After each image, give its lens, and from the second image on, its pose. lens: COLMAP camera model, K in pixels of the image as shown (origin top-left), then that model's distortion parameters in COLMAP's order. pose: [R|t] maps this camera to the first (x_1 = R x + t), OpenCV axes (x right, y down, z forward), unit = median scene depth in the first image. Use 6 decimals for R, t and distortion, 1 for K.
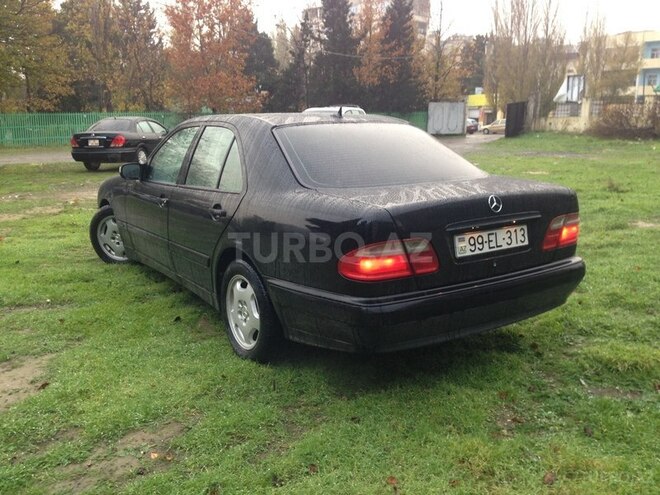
lens RADIAL K [[602.7, 0, 330.0], [0, 602.7, 247.5], [0, 0, 1]] dist [0.158974, -0.298482]
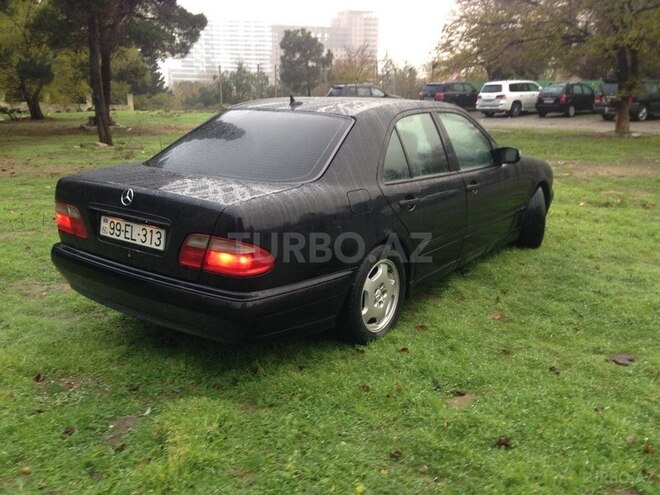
lens RADIAL K [[602.7, 0, 330.0], [0, 602.7, 247.5], [0, 0, 1]] dist [0.158974, -0.298482]
pose [[0.333027, 0.262345, -0.905687, 1.326835], [-0.209972, 0.957031, 0.200009, -0.265313], [0.919241, 0.123560, 0.373802, 0.924062]]
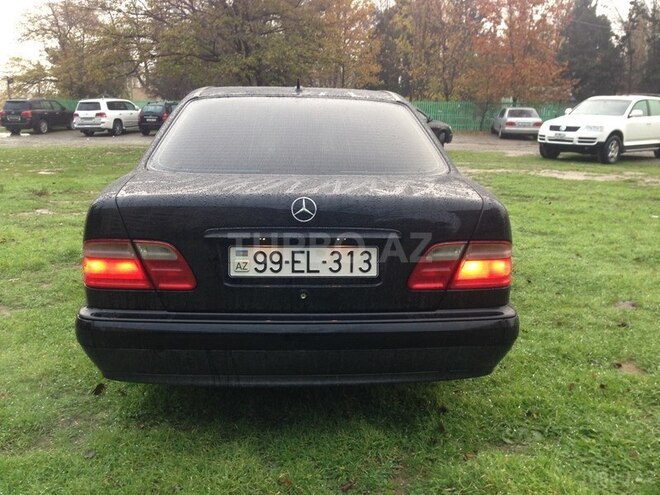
lens RADIAL K [[602.7, 0, 330.0], [0, 602.7, 247.5], [0, 0, 1]] dist [0.158974, -0.298482]
pose [[0.856711, 0.136577, -0.497386, 0.637153], [-0.130131, 0.990344, 0.047795, -0.064926], [0.499111, 0.023779, 0.866212, 0.409868]]
